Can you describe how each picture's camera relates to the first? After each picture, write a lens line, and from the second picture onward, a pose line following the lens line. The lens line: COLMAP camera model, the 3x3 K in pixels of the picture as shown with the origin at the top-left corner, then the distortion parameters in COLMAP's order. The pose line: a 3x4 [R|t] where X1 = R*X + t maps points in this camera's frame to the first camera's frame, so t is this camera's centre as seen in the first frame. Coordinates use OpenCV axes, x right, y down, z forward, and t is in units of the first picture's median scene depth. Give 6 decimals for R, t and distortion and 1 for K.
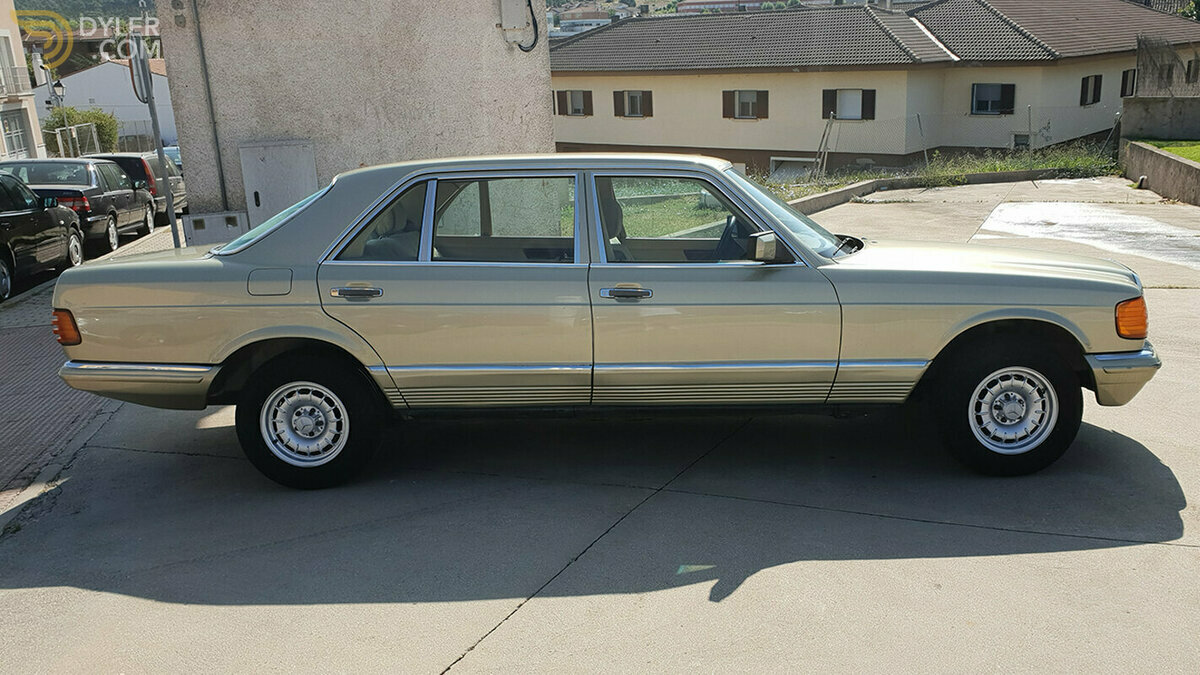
lens RADIAL K [[1204.0, 0, 601.3], [0, 1204.0, 336.1], [0, 0, 1]] dist [0.080908, 0.000000]
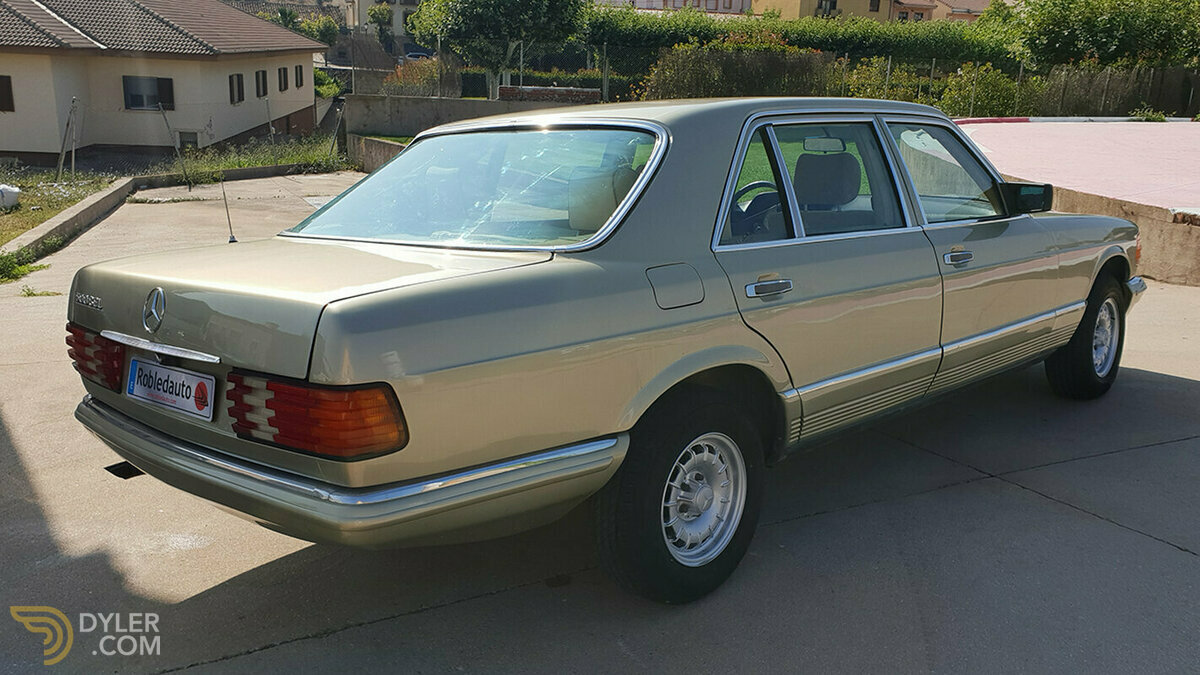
lens RADIAL K [[1204.0, 0, 598.0], [0, 1204.0, 341.8], [0, 0, 1]] dist [0.080908, 0.000000]
pose [[0.659354, -0.126261, 0.741155, -0.217037], [0.129747, 0.990116, 0.053247, -0.015360], [-0.740553, 0.061054, 0.669219, 0.172789]]
